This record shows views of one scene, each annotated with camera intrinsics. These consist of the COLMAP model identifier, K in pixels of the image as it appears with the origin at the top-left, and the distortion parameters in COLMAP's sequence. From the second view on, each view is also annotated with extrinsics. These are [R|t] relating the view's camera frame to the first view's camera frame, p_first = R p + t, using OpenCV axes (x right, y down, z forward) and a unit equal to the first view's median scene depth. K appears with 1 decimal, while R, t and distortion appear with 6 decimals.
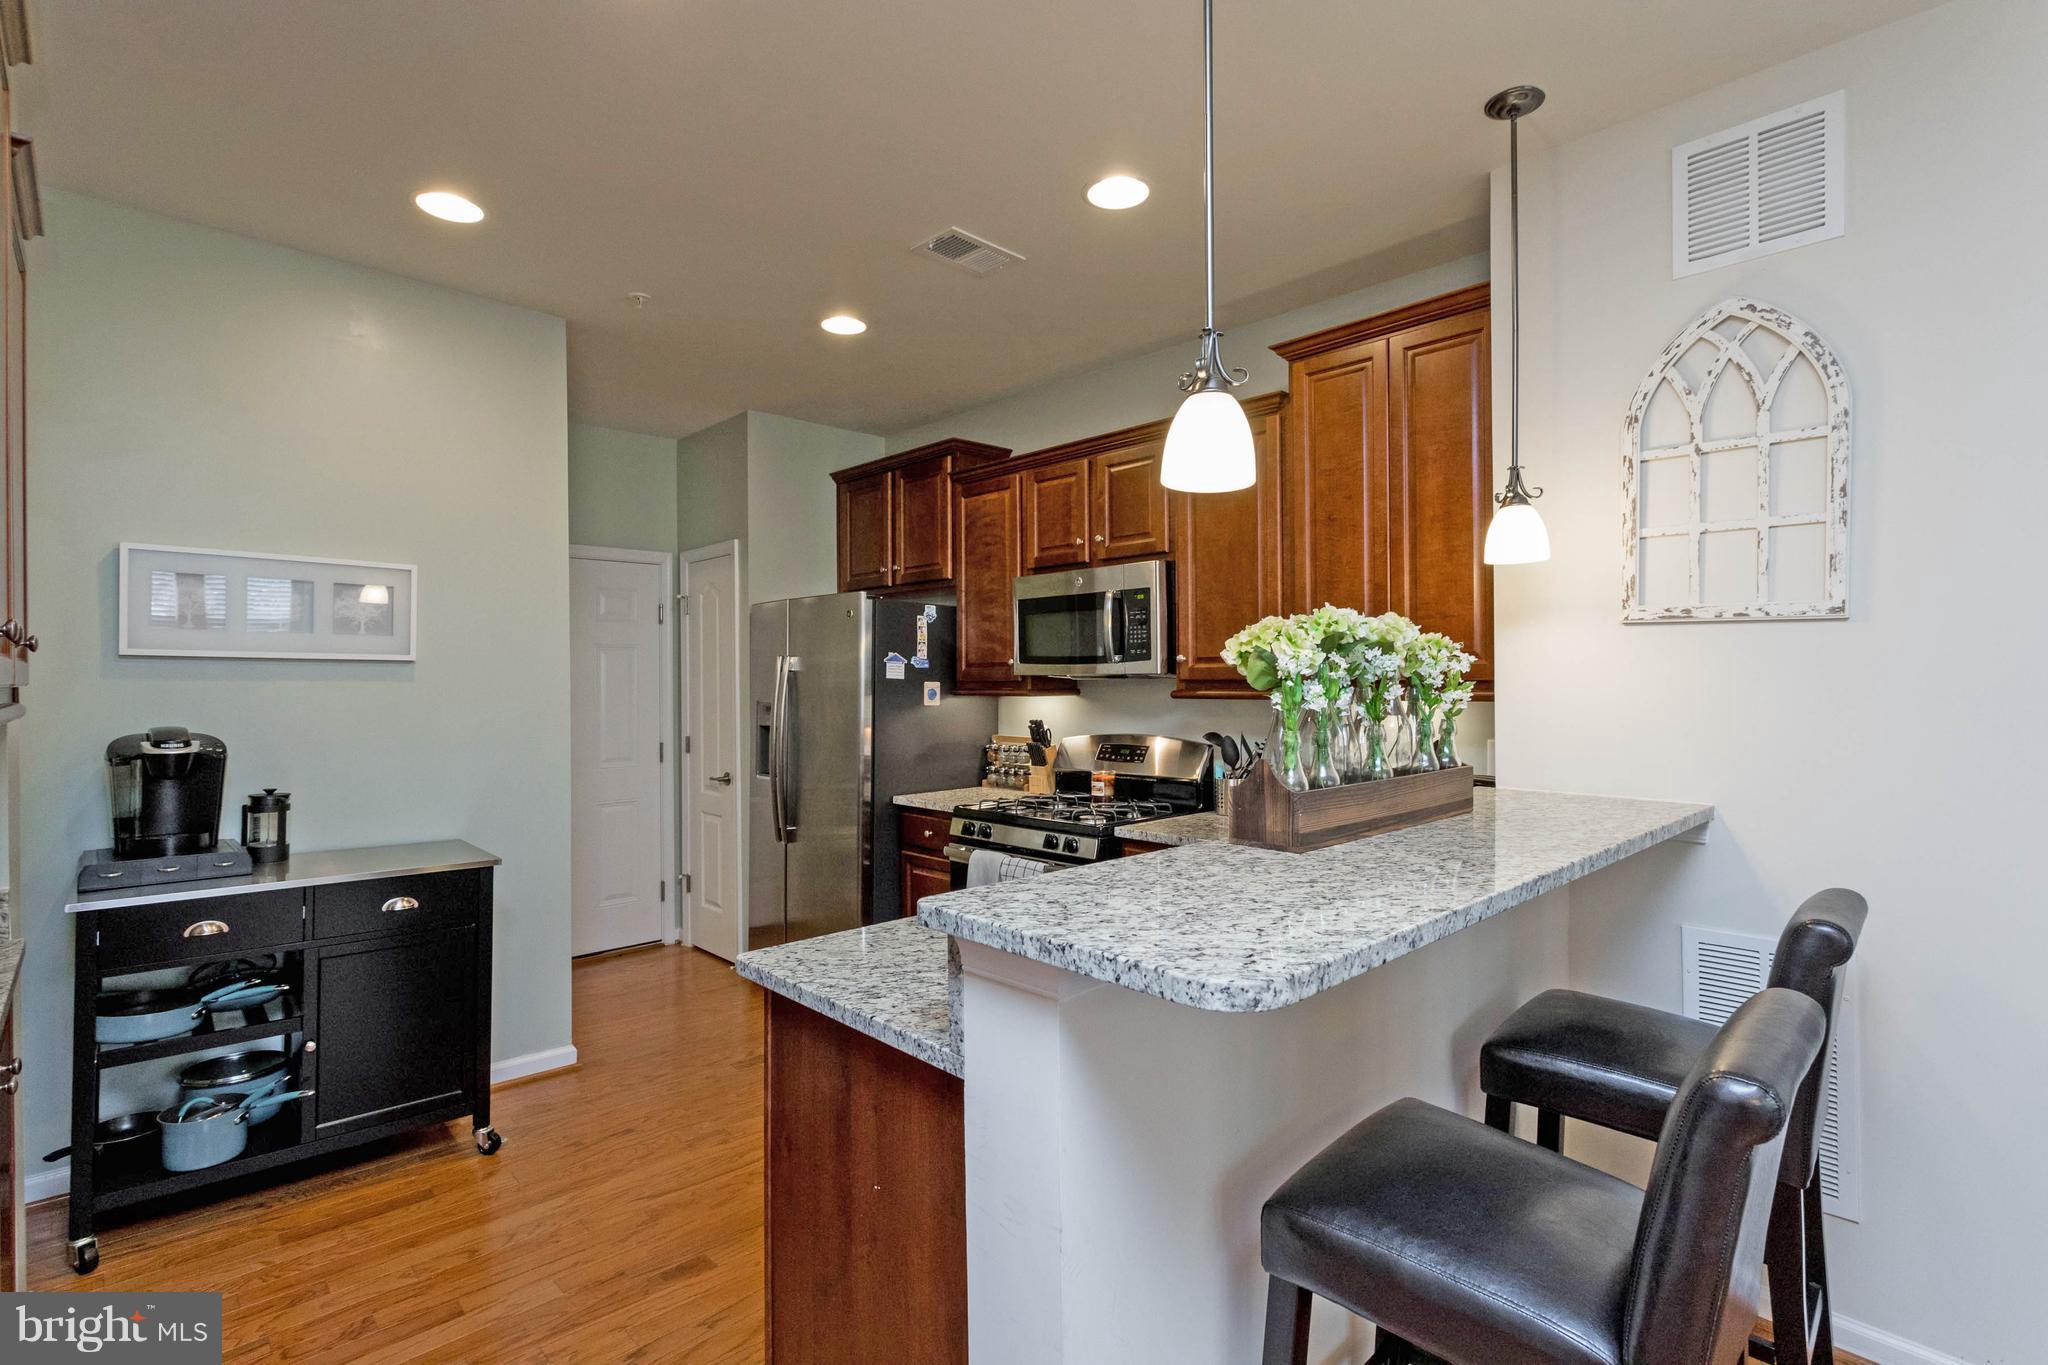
lens RADIAL K [[968.9, 0, 1055.4], [0, 968.9, 677.5], [0, 0, 1]] dist [0.011959, -0.000033]
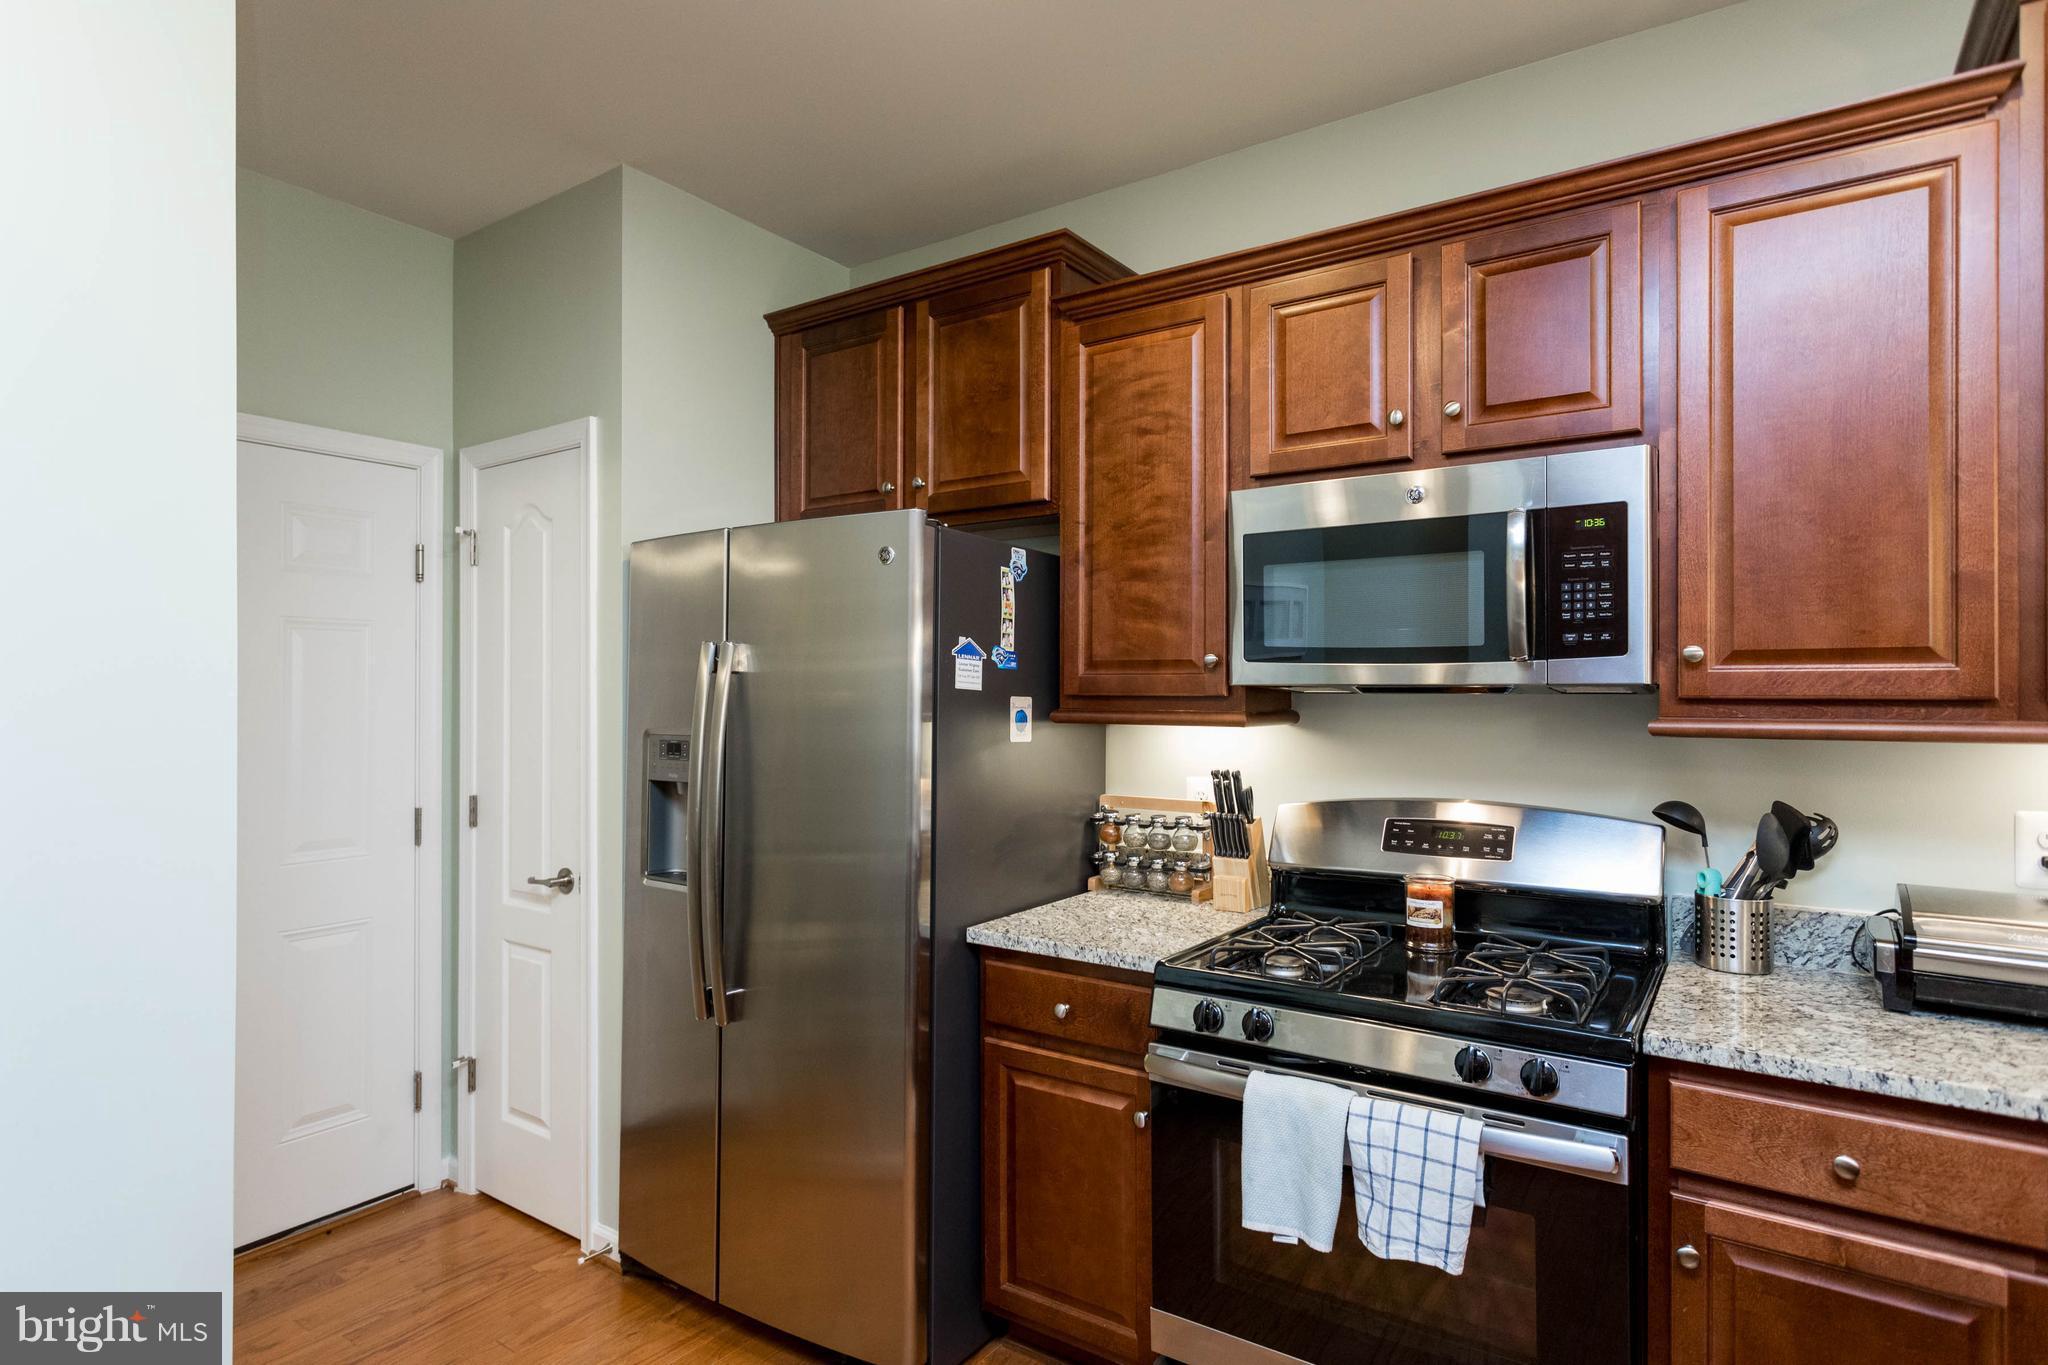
lens RADIAL K [[1082.9, 0, 1036.0], [0, 1082.9, 675.1], [0, 0, 1]] dist [0.006841, -0.006822]
pose [[0.980771, 0.008967, 0.194957, -0.229821], [-0.006853, 0.999910, -0.011514, -0.000113], [-0.195043, 0.009957, 0.980744, 0.427305]]
